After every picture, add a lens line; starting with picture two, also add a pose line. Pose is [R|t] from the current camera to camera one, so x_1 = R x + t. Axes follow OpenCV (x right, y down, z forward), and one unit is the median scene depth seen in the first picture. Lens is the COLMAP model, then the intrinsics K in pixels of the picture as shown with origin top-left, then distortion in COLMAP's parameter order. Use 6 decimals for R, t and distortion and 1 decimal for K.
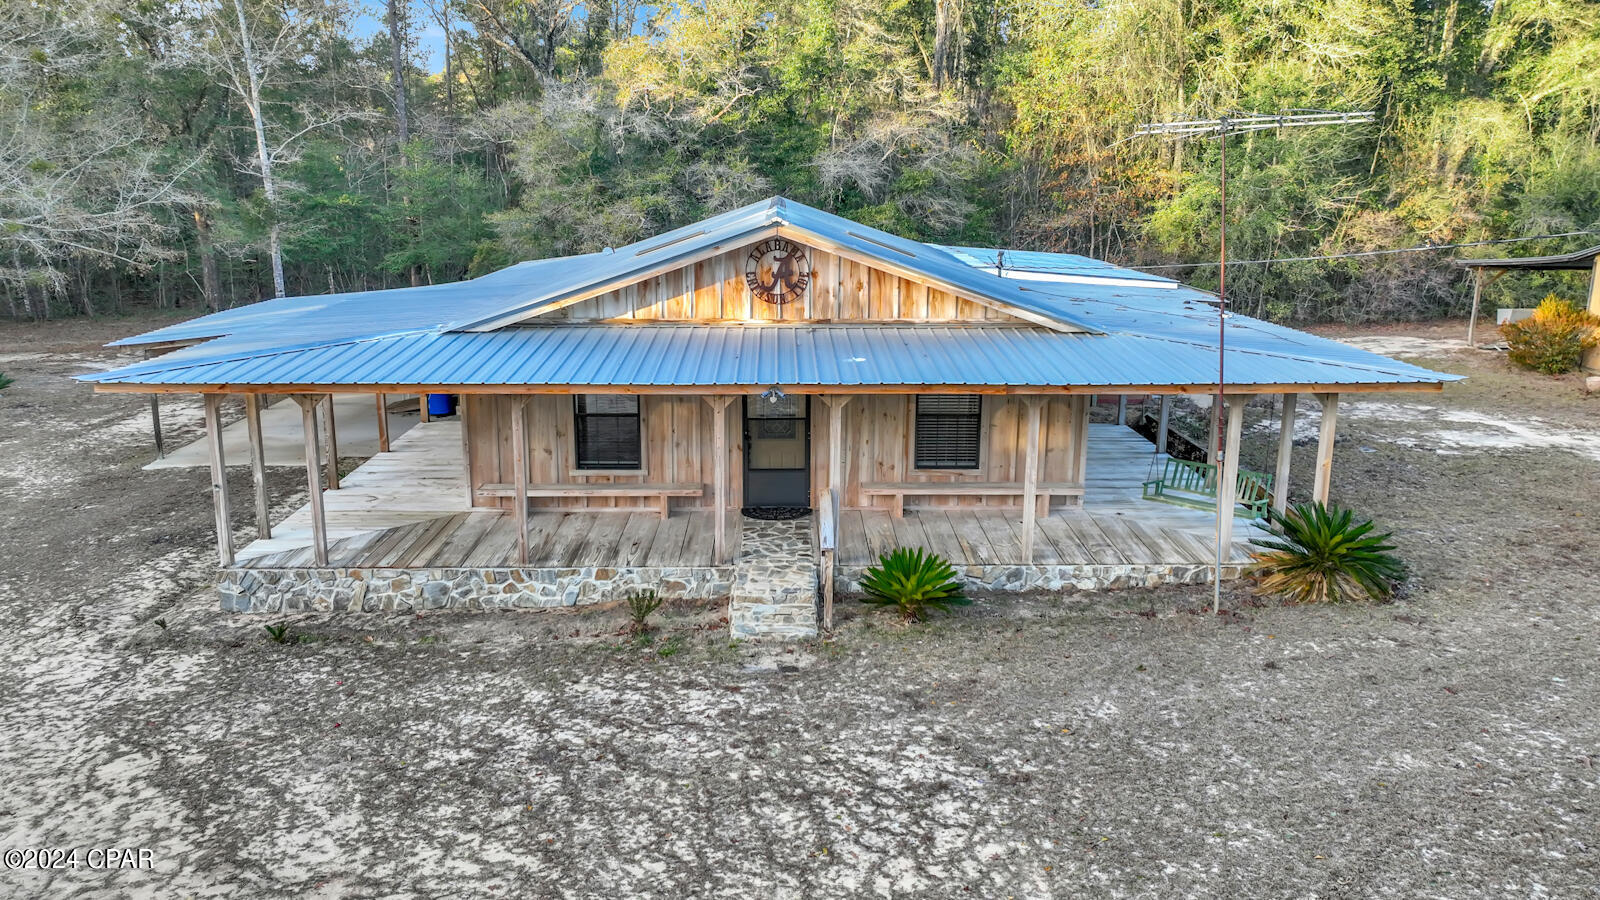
lens RADIAL K [[1185.9, 0, 798.7], [0, 1185.9, 446.1], [0, 0, 1]] dist [0.006805, 0.009579]
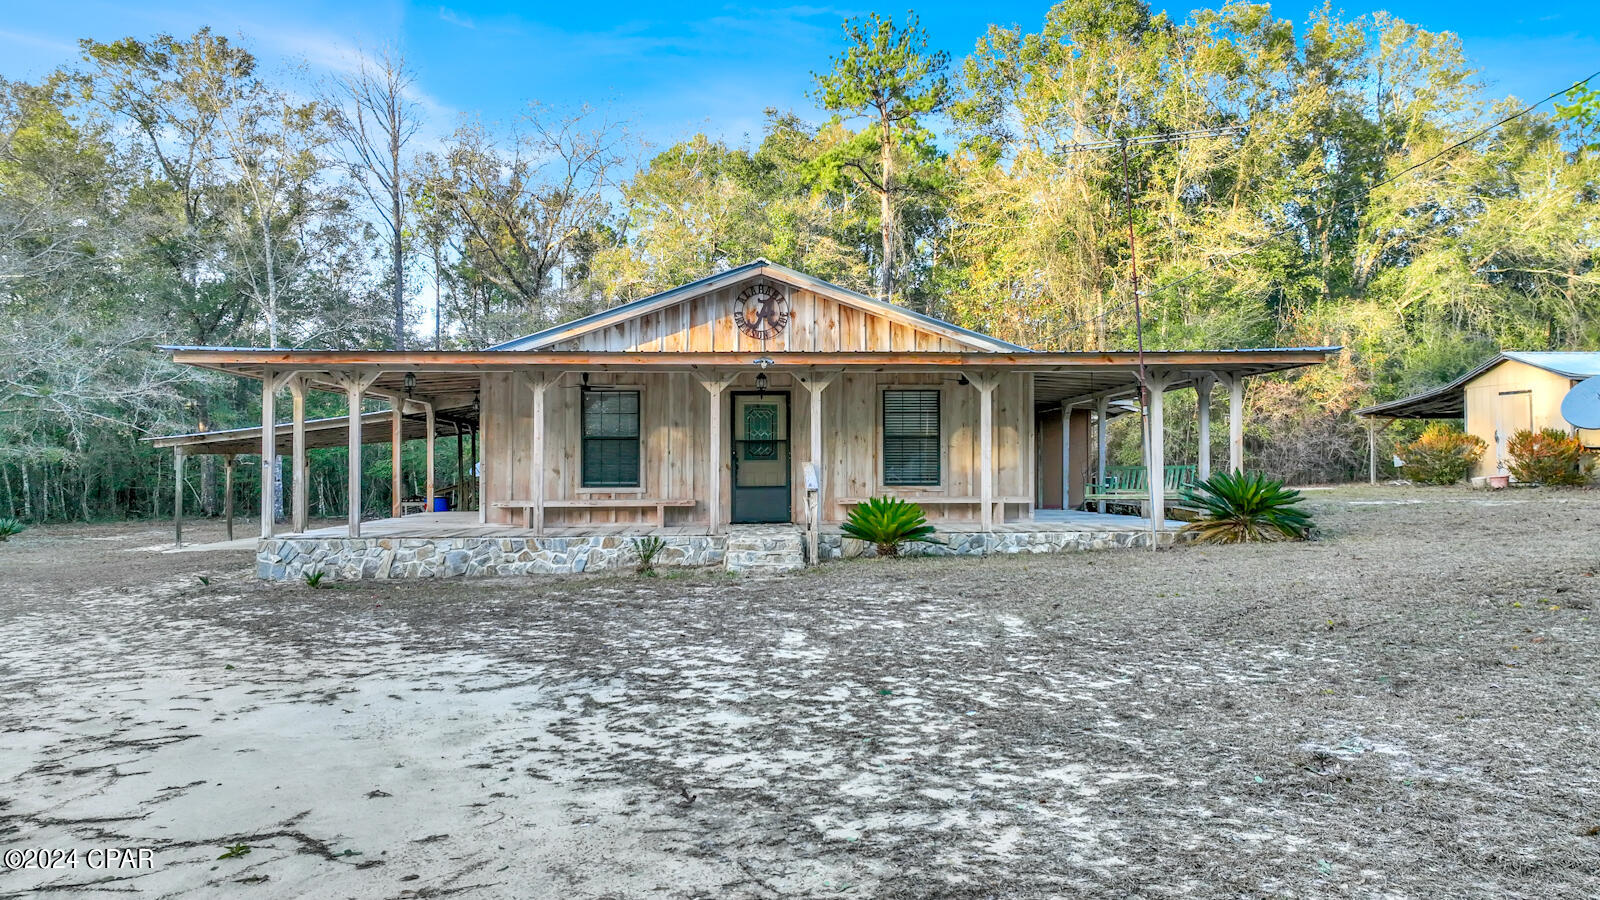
lens RADIAL K [[1185.9, 0, 795.0], [0, 1185.9, 514.0], [0, 0, 1]] dist [0.006805, 0.009579]
pose [[0.999187, -0.008562, 0.039404, -0.032132], [0.017597, 0.971824, -0.235050, 0.319777], [-0.036282, 0.235553, 0.971184, -0.086553]]
